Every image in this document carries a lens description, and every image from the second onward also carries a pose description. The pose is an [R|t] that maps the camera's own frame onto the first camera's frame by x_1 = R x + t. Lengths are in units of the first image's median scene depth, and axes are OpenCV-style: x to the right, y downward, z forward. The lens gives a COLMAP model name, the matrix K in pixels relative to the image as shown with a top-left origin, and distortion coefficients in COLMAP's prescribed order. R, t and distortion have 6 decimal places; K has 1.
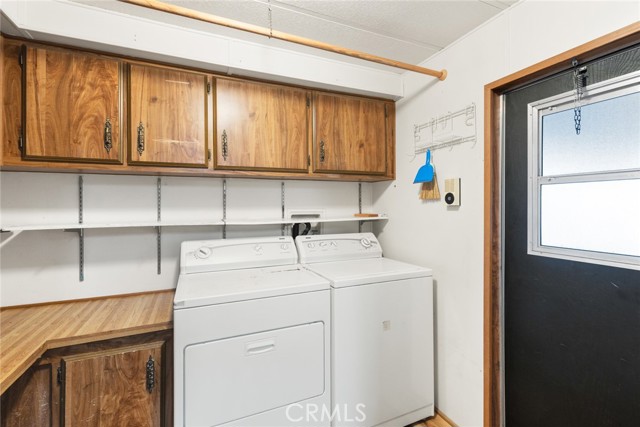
lens RADIAL K [[286.9, 0, 317.5], [0, 286.9, 208.7], [0, 0, 1]] dist [0.004970, -0.000768]
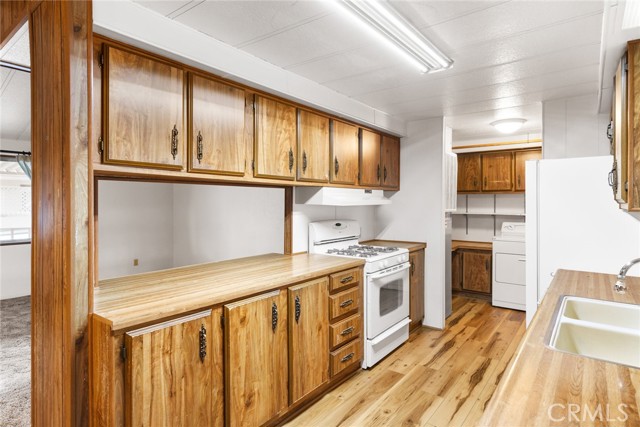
lens RADIAL K [[348.7, 0, 317.8], [0, 348.7, 209.7], [0, 0, 1]] dist [-0.006944, -0.001088]
pose [[0.450249, 0.023550, -0.892592, 1.458947], [-0.004901, 0.999702, 0.023904, -0.048300], [0.892889, -0.006388, 0.450231, -1.714833]]
